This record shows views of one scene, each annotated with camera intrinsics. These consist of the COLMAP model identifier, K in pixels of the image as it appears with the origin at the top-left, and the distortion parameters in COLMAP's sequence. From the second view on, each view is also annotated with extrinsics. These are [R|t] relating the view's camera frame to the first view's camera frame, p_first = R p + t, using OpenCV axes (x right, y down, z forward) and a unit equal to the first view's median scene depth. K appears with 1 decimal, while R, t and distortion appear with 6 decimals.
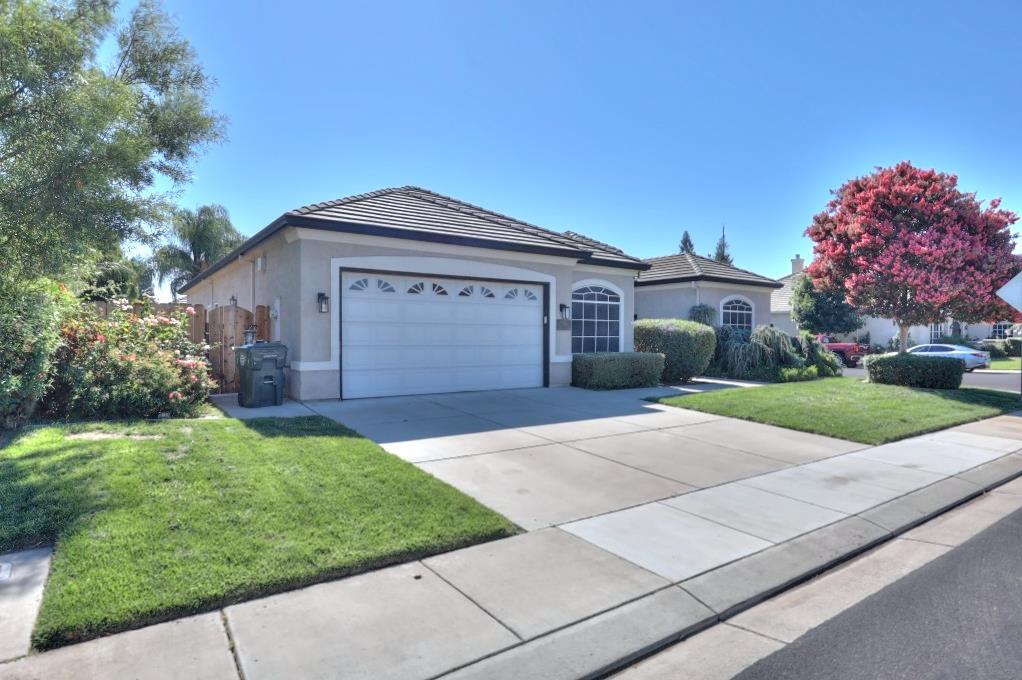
lens RADIAL K [[558.2, 0, 514.7], [0, 558.2, 345.0], [0, 0, 1]] dist [-0.002107, -0.004165]
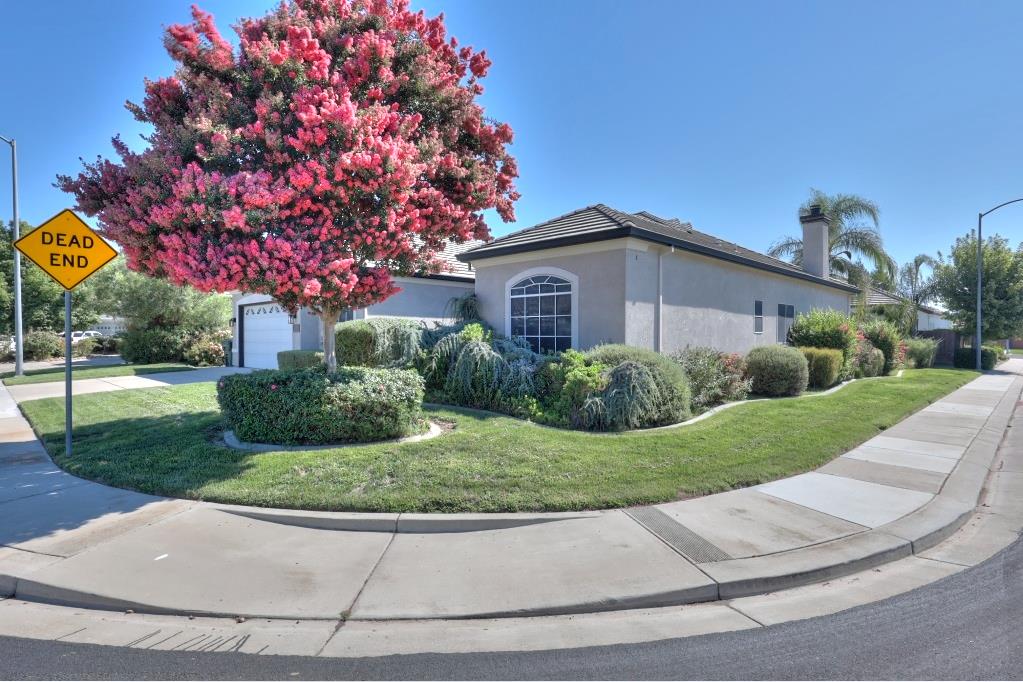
lens RADIAL K [[538.5, 0, 510.4], [0, 538.5, 337.6], [0, 0, 1]] dist [-0.005648, -0.002417]
pose [[0.166154, 0.009369, -0.986055, 1.318526], [-0.003031, 0.999955, 0.008990, -0.023422], [0.986095, 0.001495, 0.166175, 1.164229]]
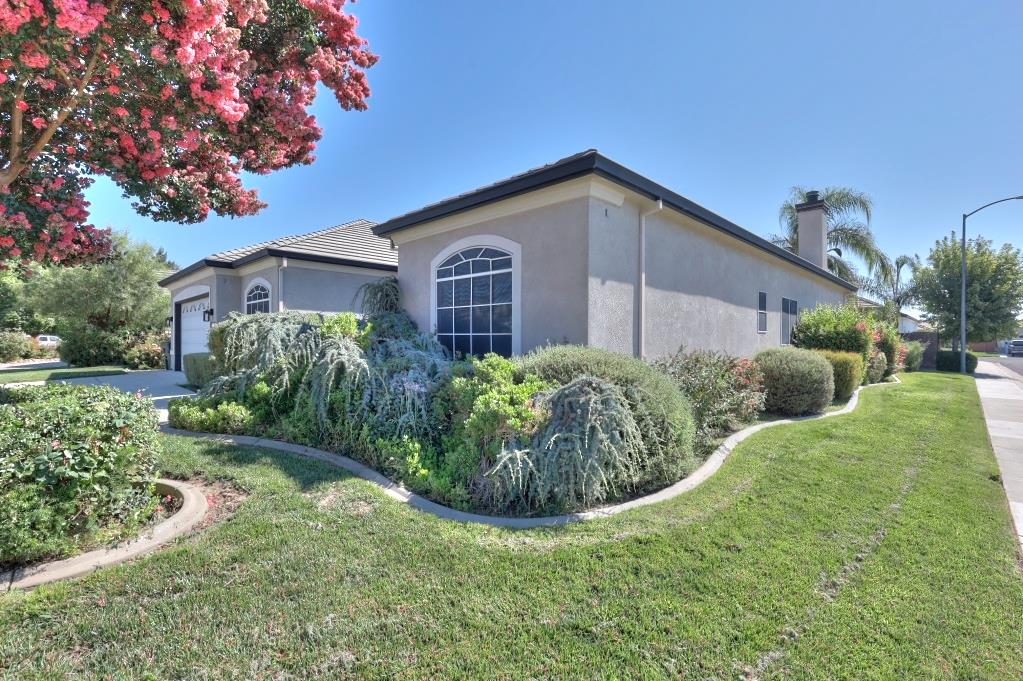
lens RADIAL K [[463.9, 0, 514.9], [0, 463.9, 337.3], [0, 0, 1]] dist [-0.007688, 0.001677]
pose [[0.176265, 0.001930, -0.984341, 1.023521], [-0.004750, 0.999988, 0.001110, -0.015949], [0.984331, 0.004480, 0.176272, 1.299272]]
